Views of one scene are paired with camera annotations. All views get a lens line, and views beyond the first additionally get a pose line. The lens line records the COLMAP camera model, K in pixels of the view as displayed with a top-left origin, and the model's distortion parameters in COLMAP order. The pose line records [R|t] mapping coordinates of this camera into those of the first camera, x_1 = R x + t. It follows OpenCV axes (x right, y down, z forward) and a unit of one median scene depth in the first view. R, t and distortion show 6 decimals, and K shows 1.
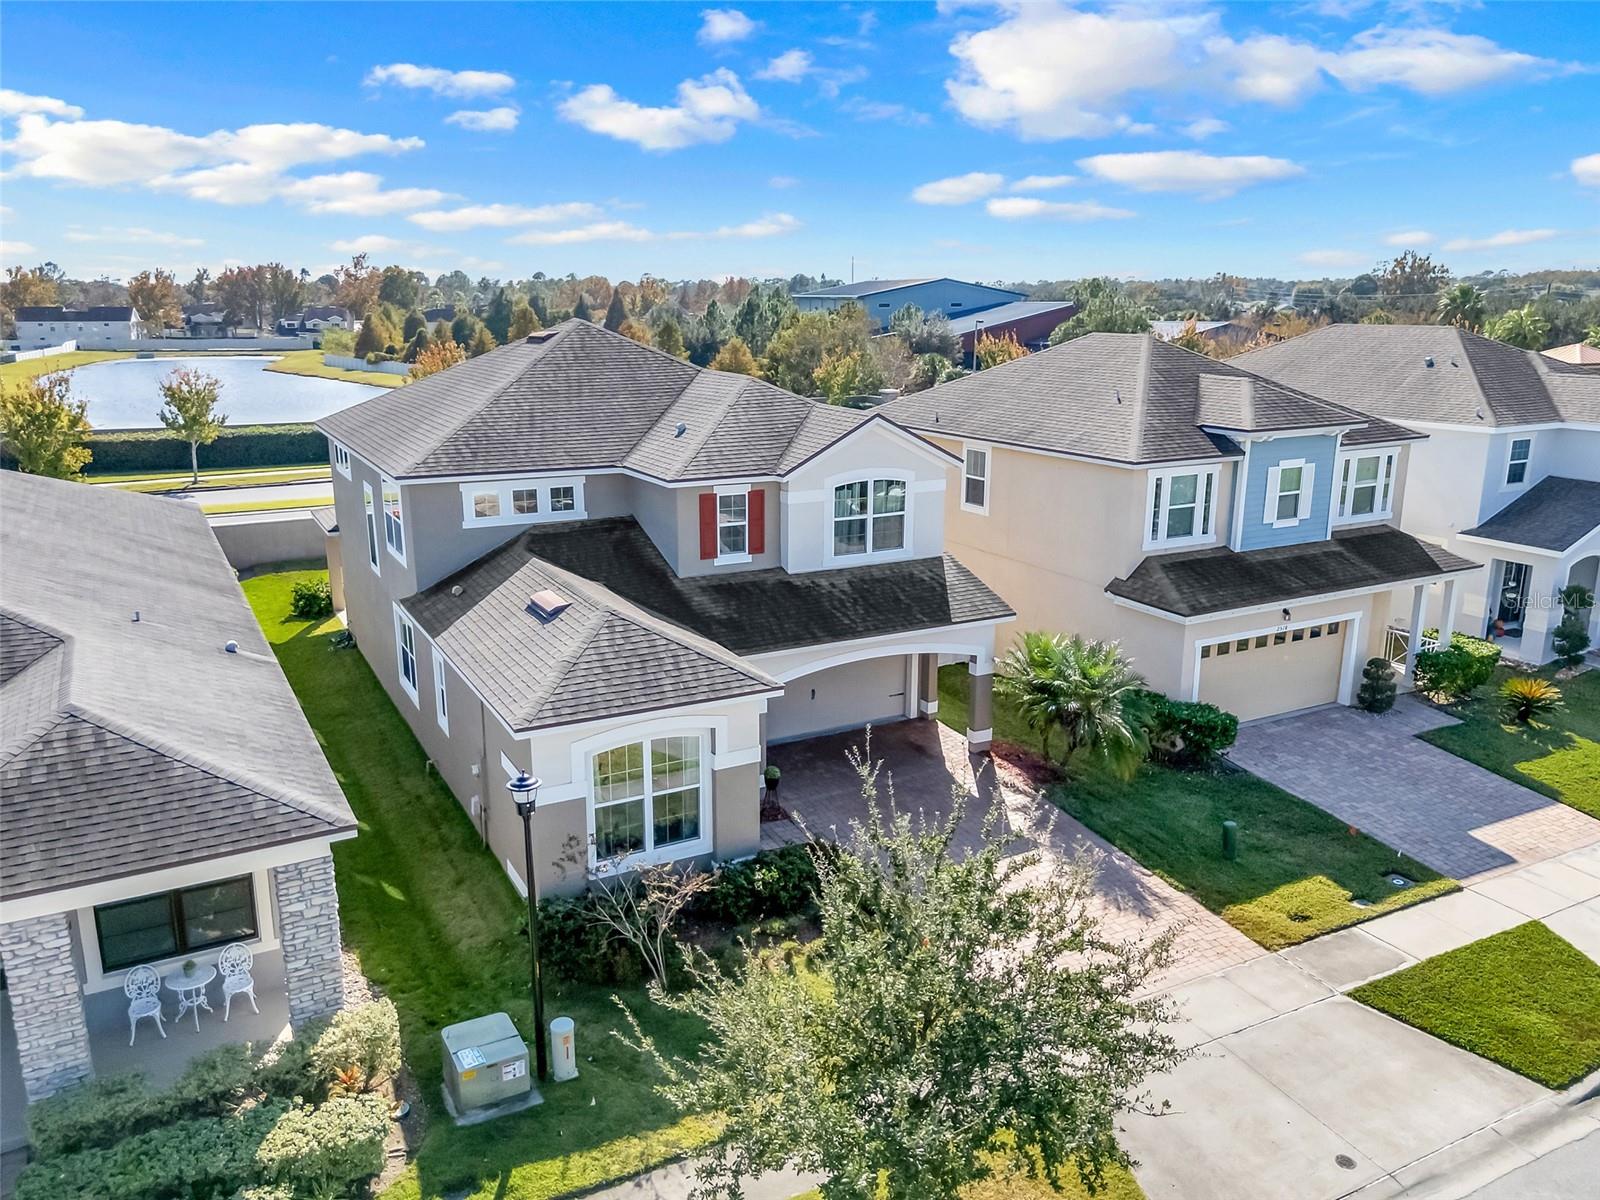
lens RADIAL K [[1209.6, 0, 805.0], [0, 1209.6, 600.7], [0, 0, 1]] dist [0.079206, -0.077206]
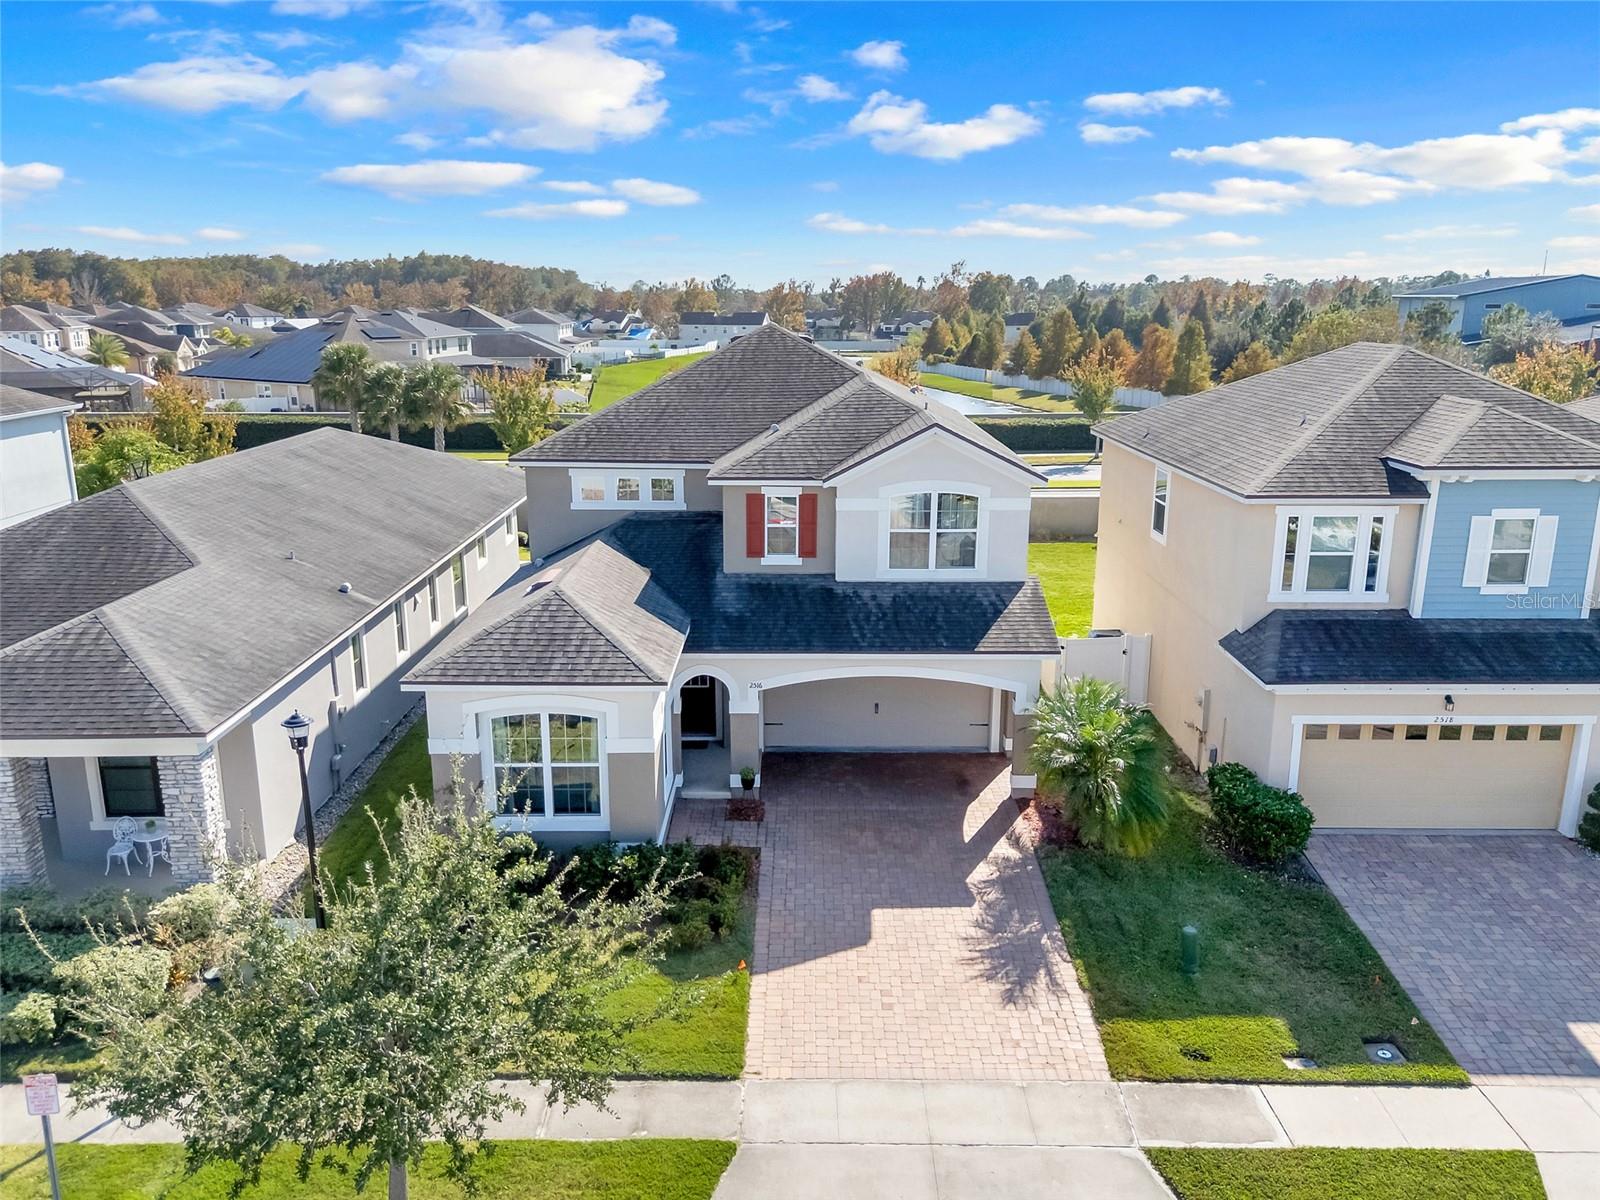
lens RADIAL K [[1209.6, 0, 805.0], [0, 1209.6, 600.7], [0, 0, 1]] dist [0.079206, -0.077206]
pose [[0.878949, 0.114475, -0.462973, 0.420500], [-0.115638, 0.992952, 0.025979, -0.028801], [0.462683, 0.030703, 0.885992, 0.113140]]
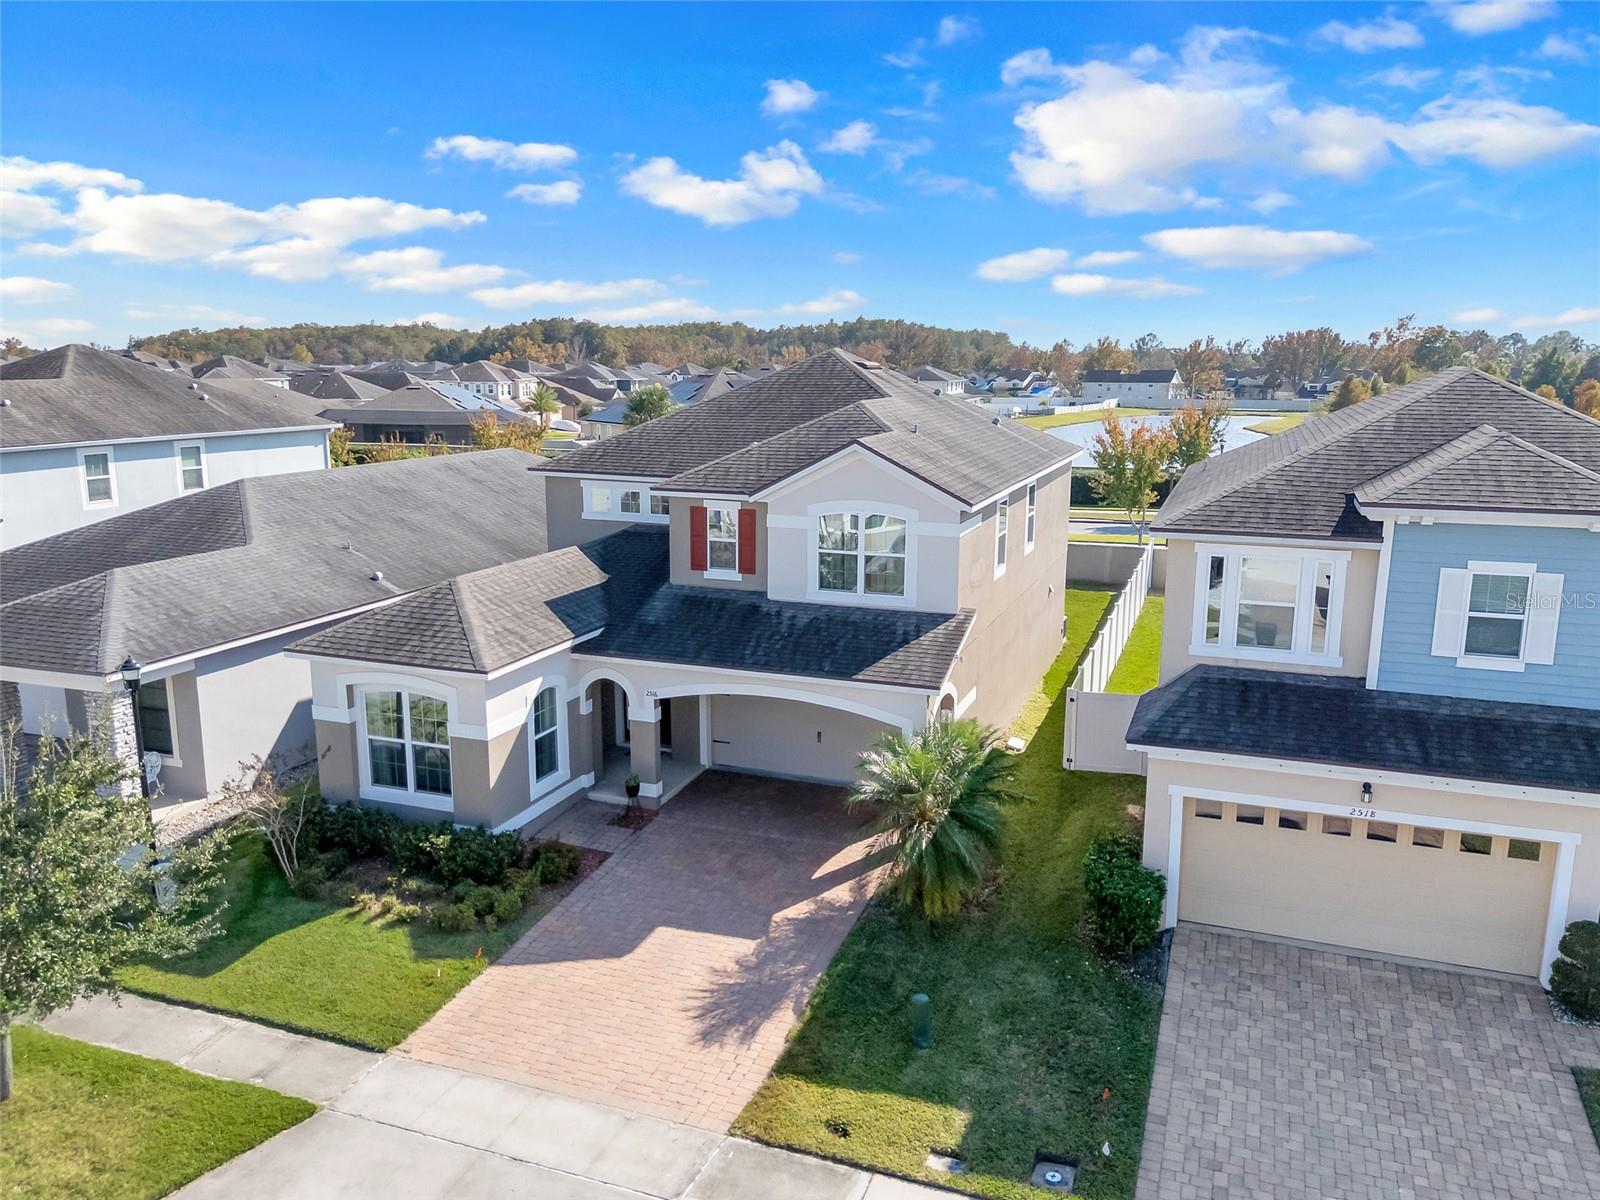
lens RADIAL K [[1209.6, 0, 805.0], [0, 1209.6, 600.7], [0, 0, 1]] dist [0.079206, -0.077206]
pose [[0.655935, 0.148274, -0.740111, 0.715776], [-0.186941, 0.981881, 0.031031, -0.056264], [0.731302, 0.118003, 0.671768, 0.371833]]
